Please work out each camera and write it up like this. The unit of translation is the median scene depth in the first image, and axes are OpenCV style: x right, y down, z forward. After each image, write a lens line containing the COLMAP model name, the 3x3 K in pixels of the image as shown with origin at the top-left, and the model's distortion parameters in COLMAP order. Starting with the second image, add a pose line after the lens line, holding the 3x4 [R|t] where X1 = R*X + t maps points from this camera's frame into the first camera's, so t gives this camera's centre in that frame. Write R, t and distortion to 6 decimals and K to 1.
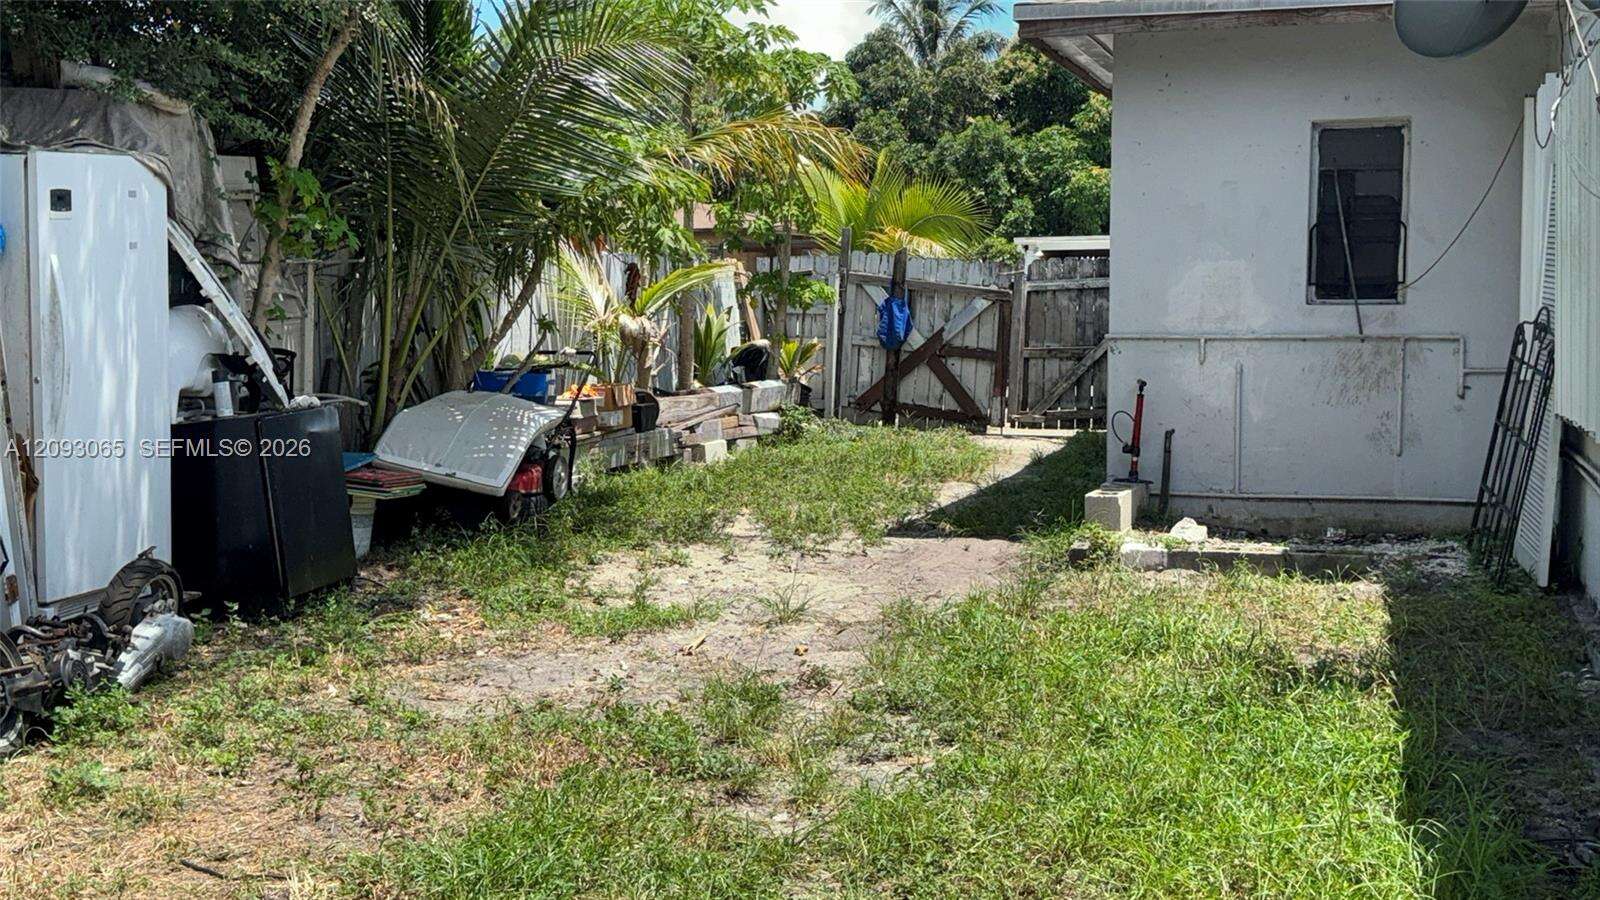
lens RADIAL K [[1958.9, 0, 799.9], [0, 1958.9, 451.8], [0, 0, 1]] dist [0.031982, 0.000000]
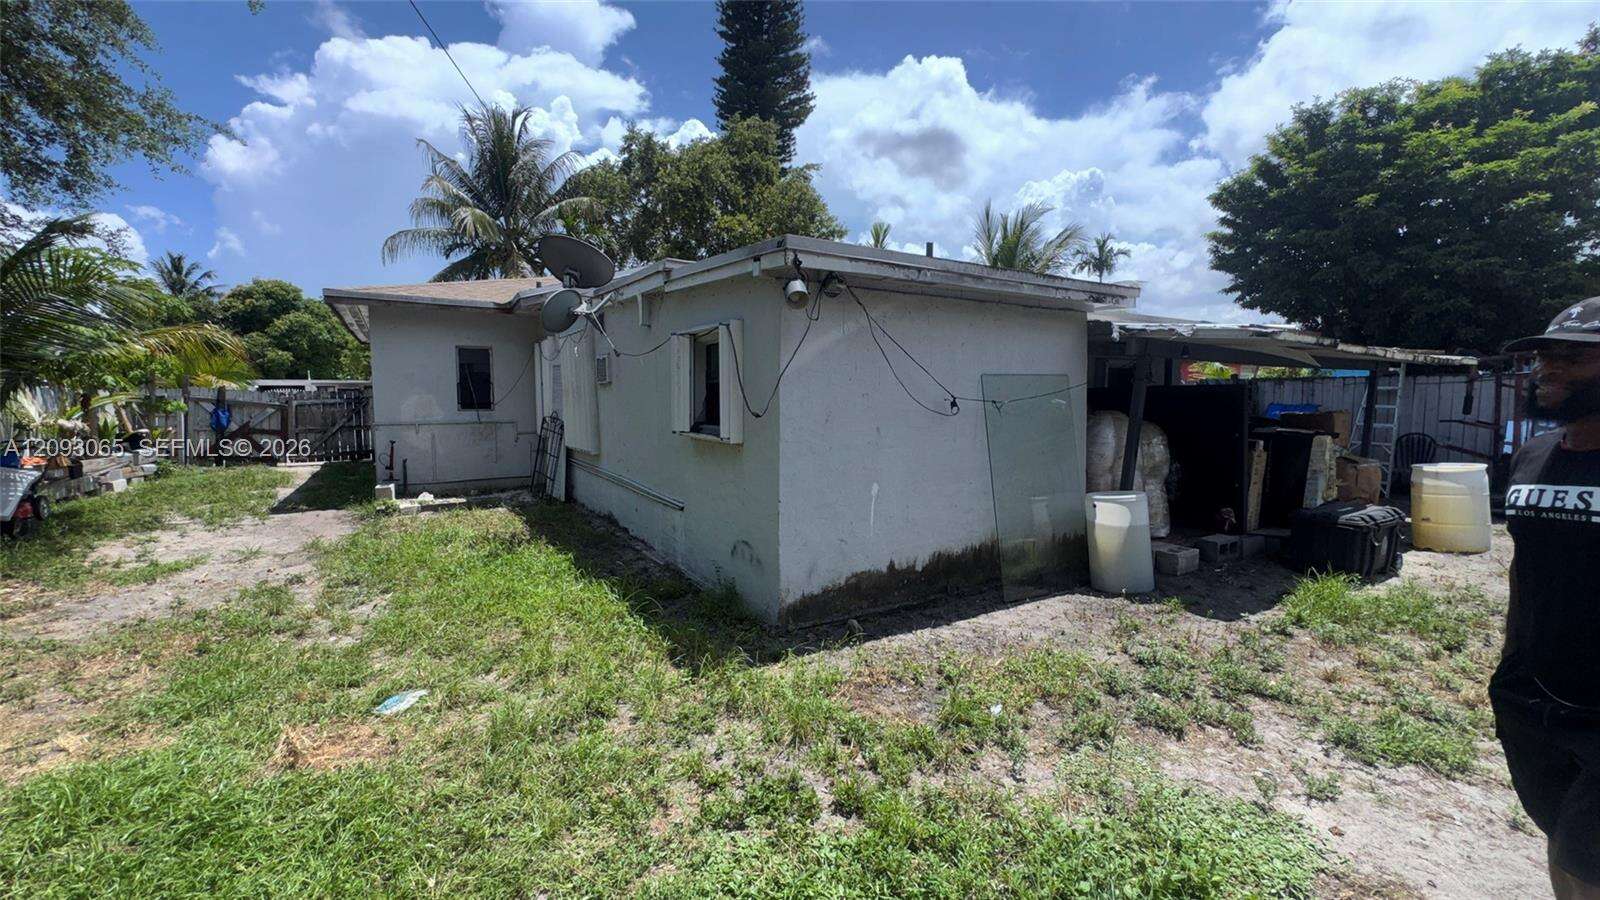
lens RADIAL K [[642.9, 0, 798.6], [0, 642.9, 450.1], [0, 0, 1]] dist [0.000094, 0.000090]
pose [[0.635626, -0.058131, 0.769805, -0.114276], [0.061938, 0.997786, 0.024204, -0.009695], [-0.769508, 0.032295, 0.637820, 0.043495]]
